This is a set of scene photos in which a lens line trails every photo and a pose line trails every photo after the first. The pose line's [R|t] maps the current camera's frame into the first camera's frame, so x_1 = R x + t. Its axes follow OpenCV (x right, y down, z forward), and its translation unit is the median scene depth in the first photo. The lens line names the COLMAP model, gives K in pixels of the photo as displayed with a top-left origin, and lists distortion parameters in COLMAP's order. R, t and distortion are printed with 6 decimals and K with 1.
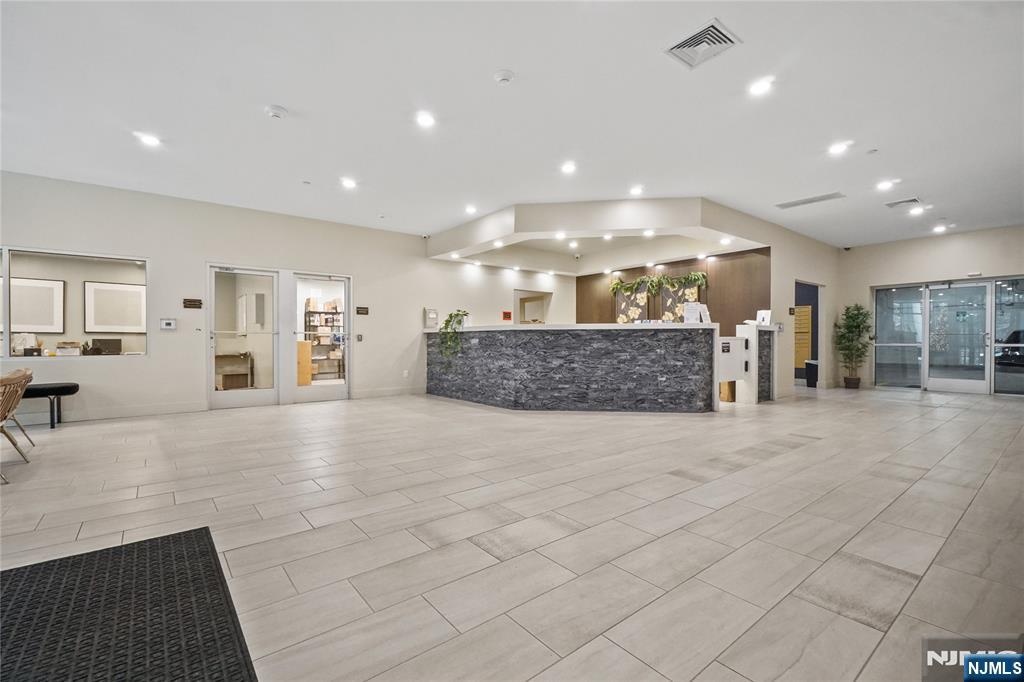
lens RADIAL K [[450.0, 0, 510.6], [0, 450.0, 285.4], [0, 0, 1]] dist [0.001789, -0.000221]
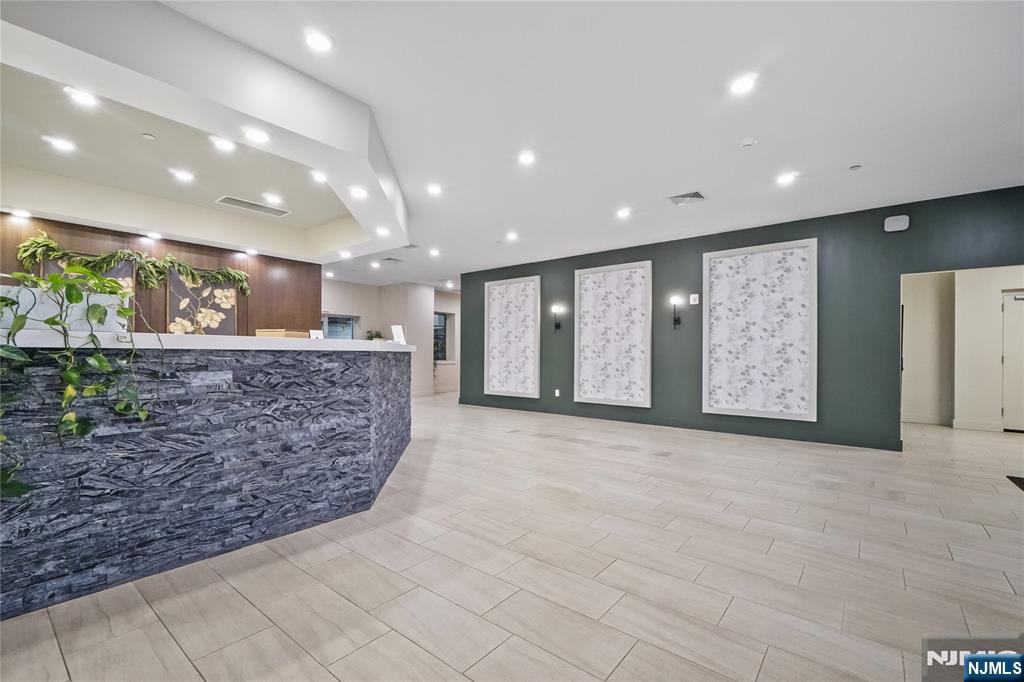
lens RADIAL K [[438.4, 0, 513.0], [0, 438.4, 312.6], [0, 0, 1]] dist [-0.001037, -0.000436]
pose [[-0.220905, 0.092832, 0.970867, -0.434663], [-0.126293, 0.984356, -0.122857, 0.081655], [-0.967084, -0.149754, -0.205725, 0.805094]]
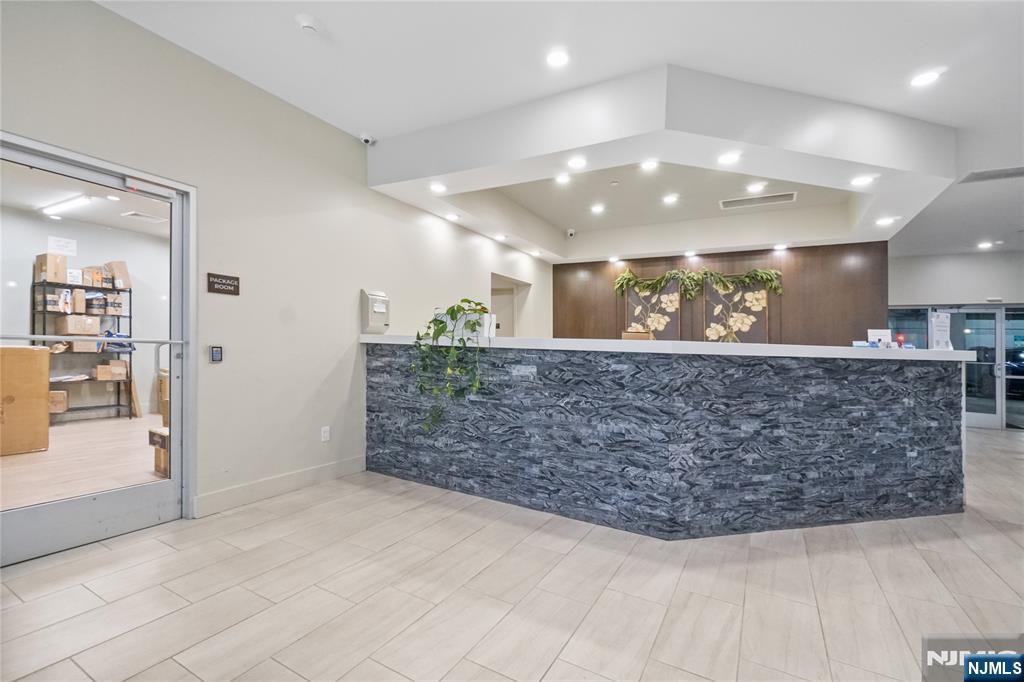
lens RADIAL K [[454.7, 0, 511.3], [0, 454.7, 323.6], [0, 0, 1]] dist [-0.000385, -0.000527]
pose [[0.927038, 0.049625, 0.371668, -0.247713], [-0.079514, 0.994678, 0.065521, 0.045871], [-0.366439, -0.090293, 0.926051, 0.554184]]
